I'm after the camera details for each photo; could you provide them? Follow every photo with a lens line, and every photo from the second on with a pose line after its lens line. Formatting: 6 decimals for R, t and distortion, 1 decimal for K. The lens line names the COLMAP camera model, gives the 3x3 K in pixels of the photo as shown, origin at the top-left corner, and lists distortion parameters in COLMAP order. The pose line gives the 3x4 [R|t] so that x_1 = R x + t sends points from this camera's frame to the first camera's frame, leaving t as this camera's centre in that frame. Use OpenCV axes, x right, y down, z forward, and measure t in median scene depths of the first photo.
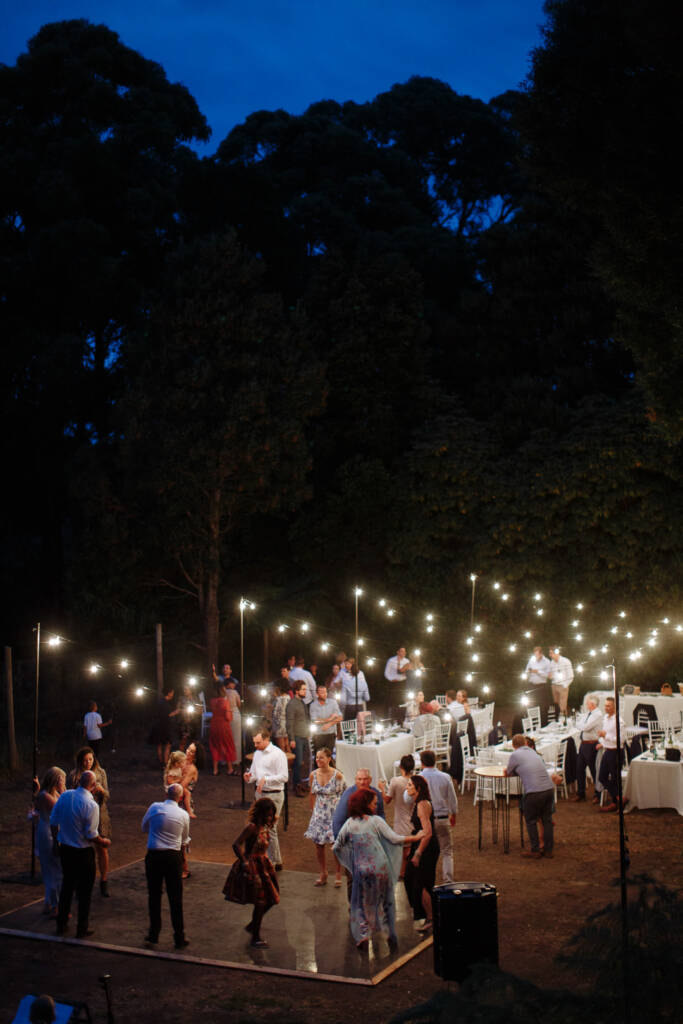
lens RADIAL K [[1539.5, 0, 341.5], [0, 1539.5, 512.0], [0, 0, 1]] dist [-0.112539, 0.168393]
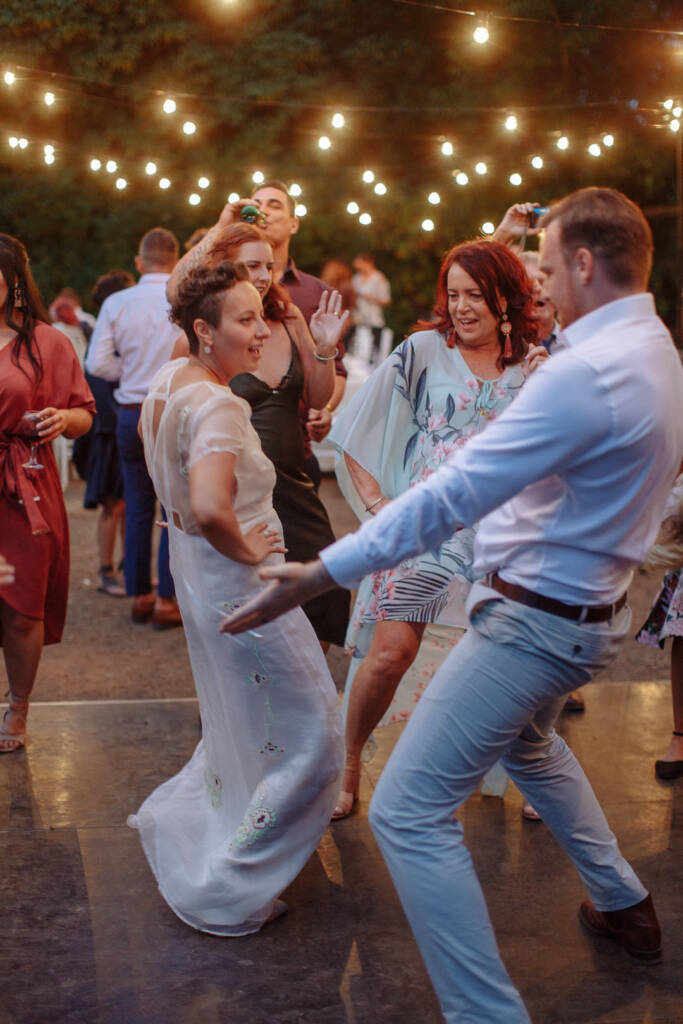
lens RADIAL K [[1480.5, 0, 339.7], [0, 1480.5, 517.3], [0, 0, 1]] dist [-0.092057, 0.064368]
pose [[0.837358, -0.071913, 0.541903, -0.091607], [-0.016534, 0.987524, 0.156599, 0.087771], [-0.546404, -0.140089, 0.825722, 0.430545]]
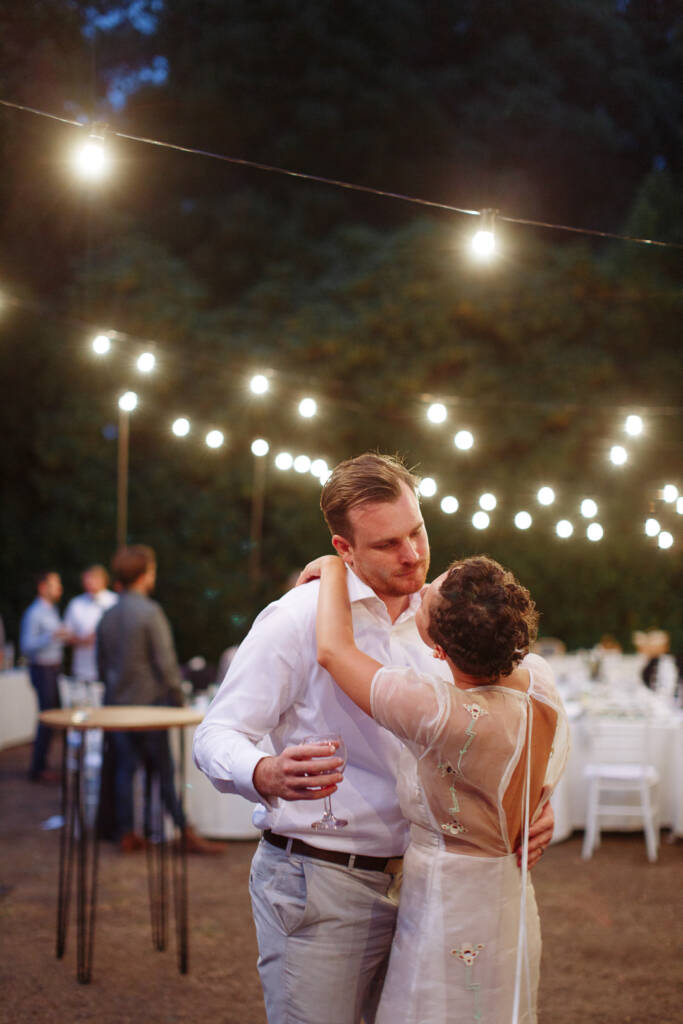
lens RADIAL K [[1480.5, 0, 339.7], [0, 1480.5, 517.3], [0, 0, 1]] dist [-0.092057, 0.064368]
pose [[0.929037, 0.033101, 0.368503, -0.070542], [-0.013178, 0.998318, -0.056450, 0.086618], [-0.369752, 0.047588, 0.927911, 0.463096]]
